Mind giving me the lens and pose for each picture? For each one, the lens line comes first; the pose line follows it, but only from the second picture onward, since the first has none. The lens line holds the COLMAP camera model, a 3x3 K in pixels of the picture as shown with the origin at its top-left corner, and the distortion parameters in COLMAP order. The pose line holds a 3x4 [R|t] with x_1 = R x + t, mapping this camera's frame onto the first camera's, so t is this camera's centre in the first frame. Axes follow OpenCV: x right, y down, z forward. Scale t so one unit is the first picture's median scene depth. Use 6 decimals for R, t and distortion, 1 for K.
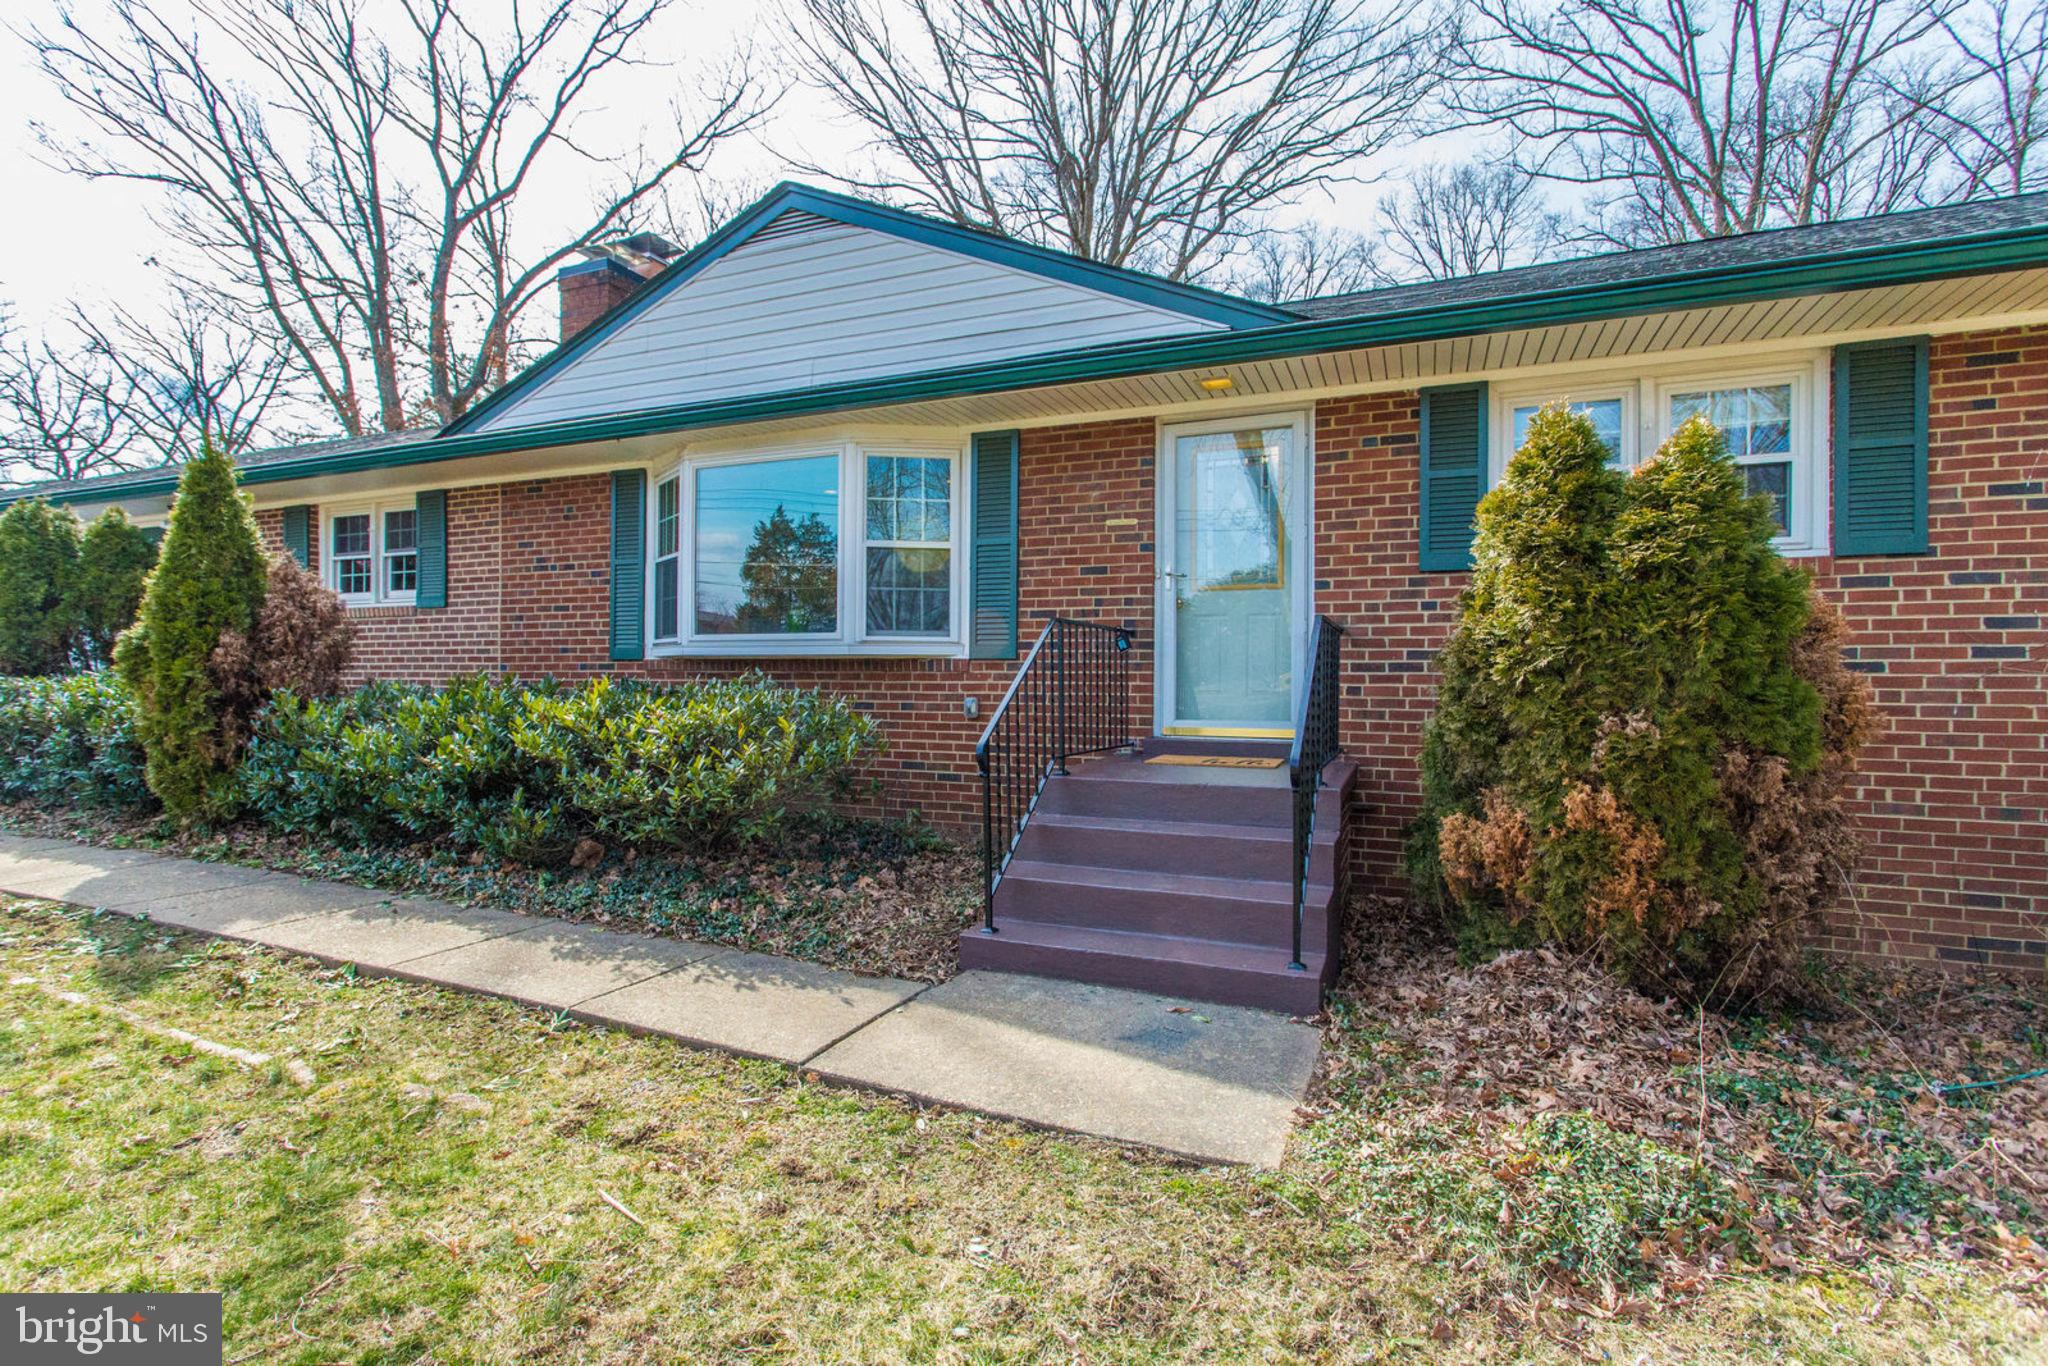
lens RADIAL K [[976.6, 0, 1033.5], [0, 976.6, 677.5], [0, 0, 1]] dist [0.000304, 0.000353]
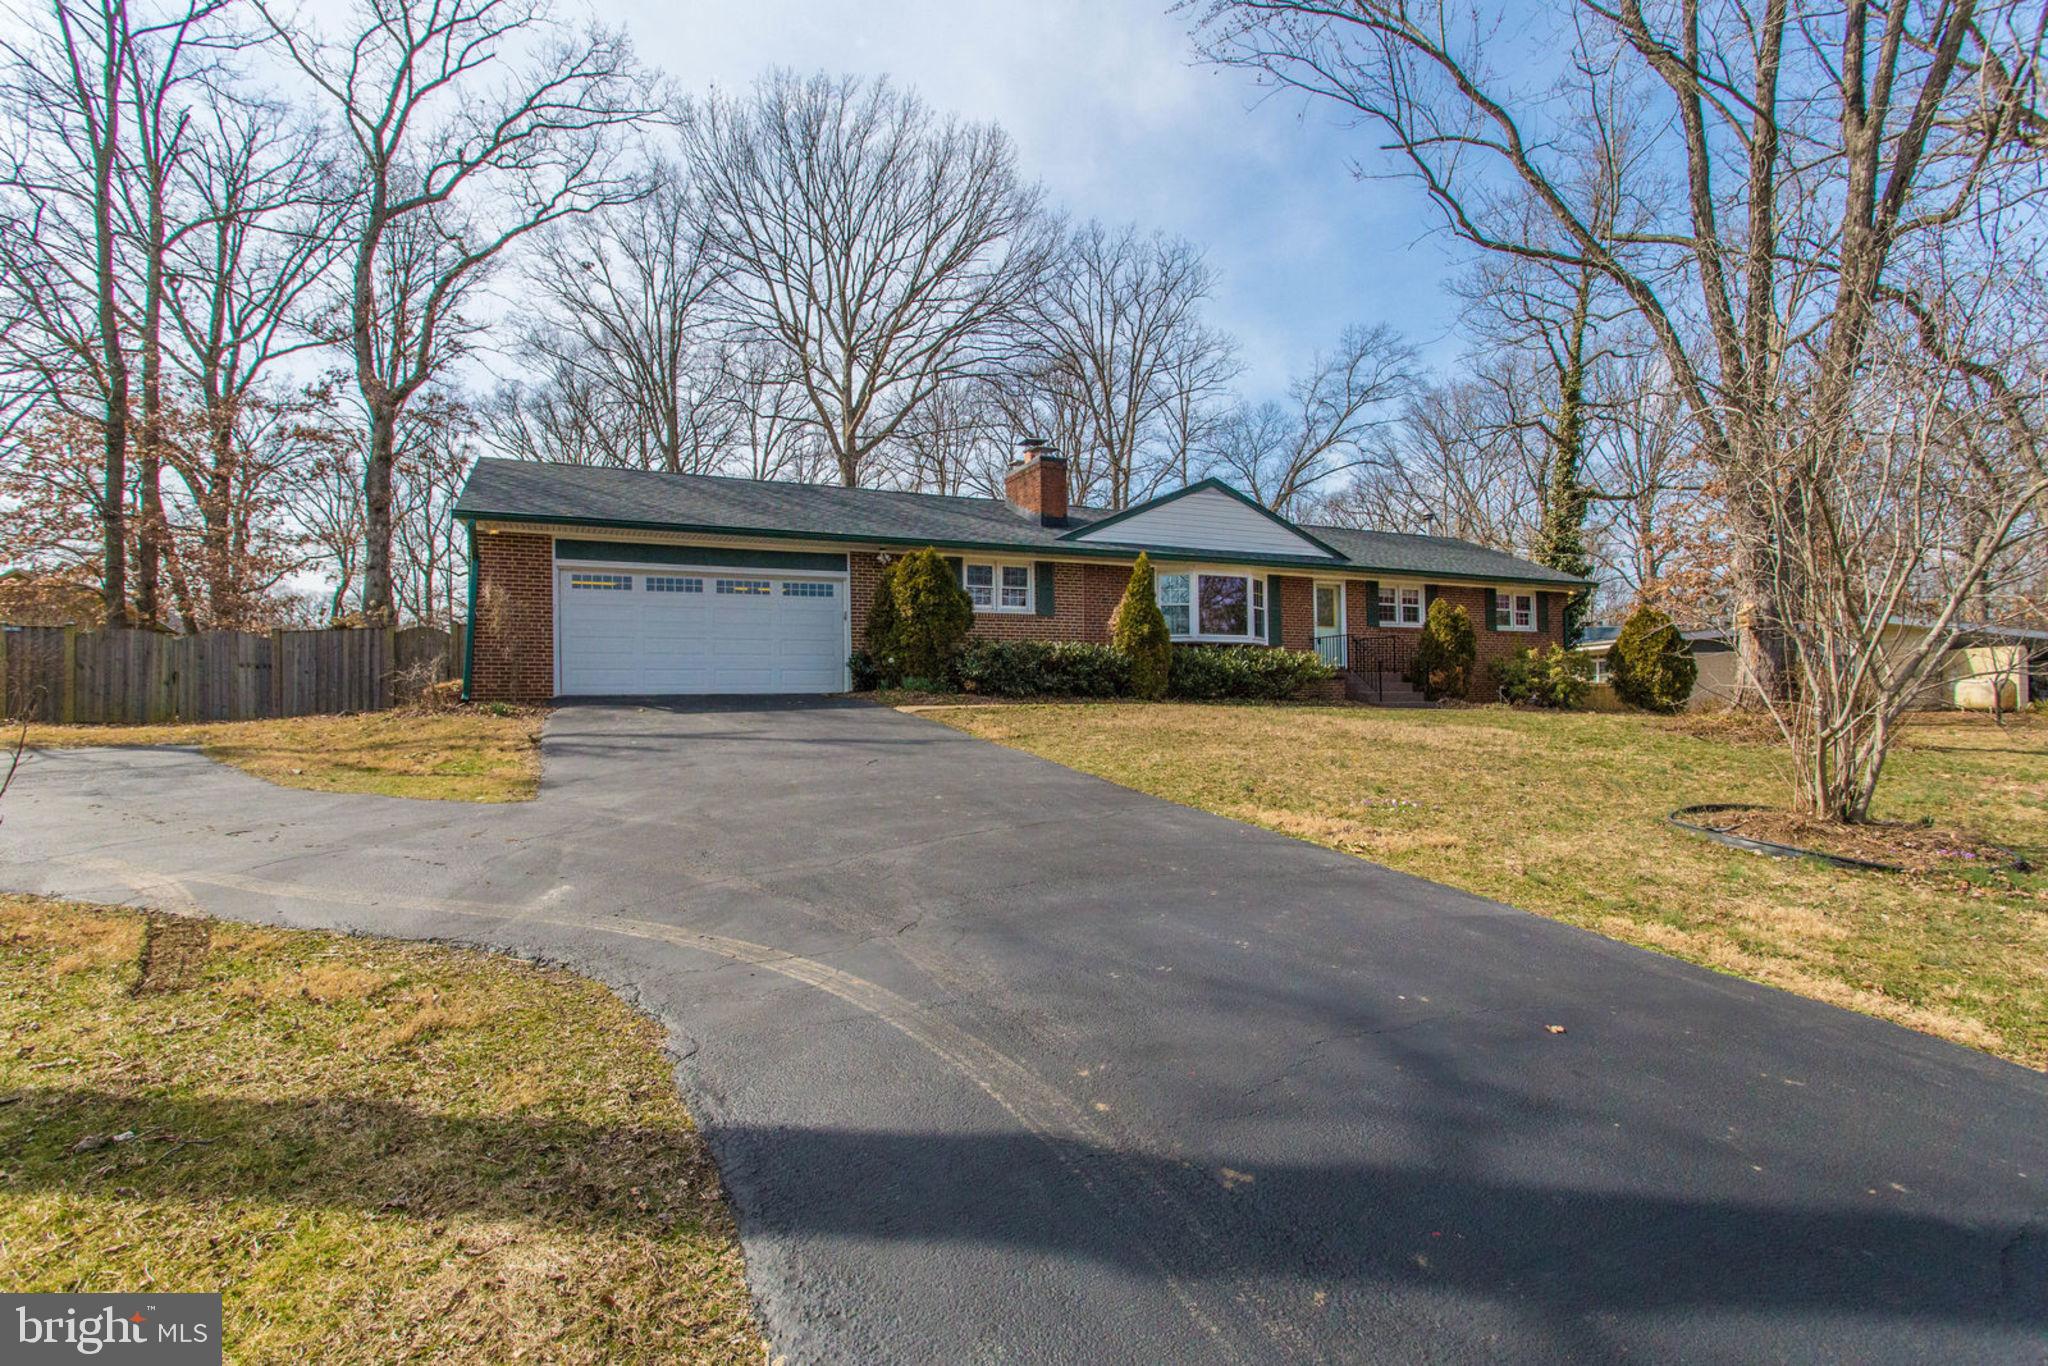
lens RADIAL K [[990.4, 0, 1024.0], [0, 990.4, 683.0], [0, 0, 1]] dist [-0.000999, 0.000823]
pose [[0.664227, 0.000778, 0.747530, -2.860311], [0.008982, 0.999919, -0.009022, 0.119530], [-0.747477, 0.012707, 0.664166, -0.515978]]
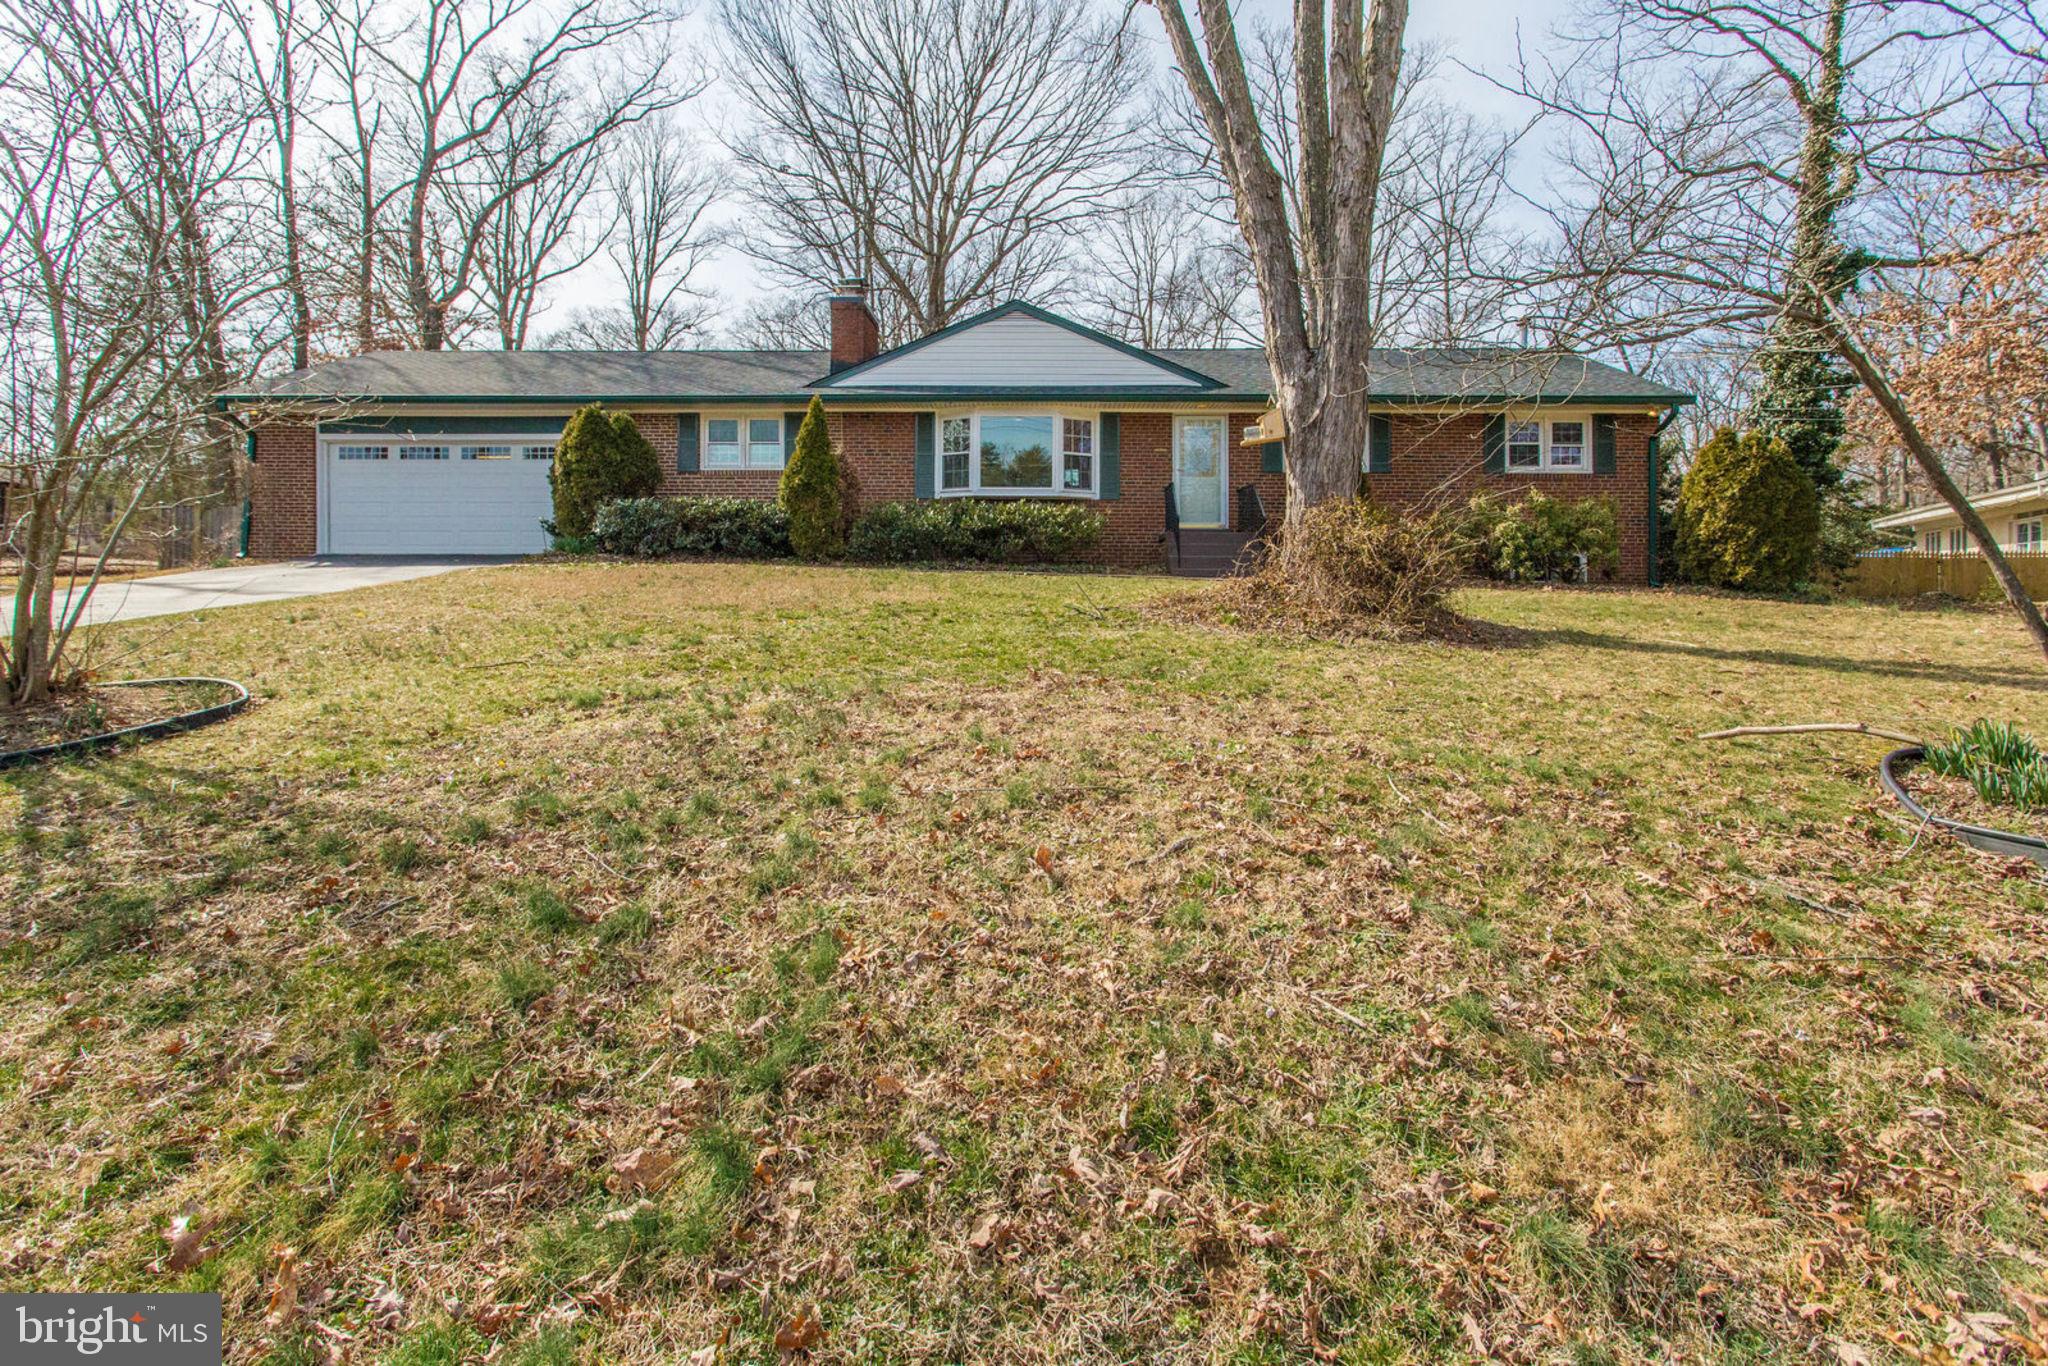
lens RADIAL K [[1014.0, 0, 1027.0], [0, 1014.0, 578.6], [0, 0, 1]] dist [0.001224, 0.000384]
pose [[0.928444, -0.001679, 0.371469, -1.181988], [-0.000491, 0.999983, 0.005748, 0.166998], [-0.371473, -0.005519, 0.928428, -1.352980]]
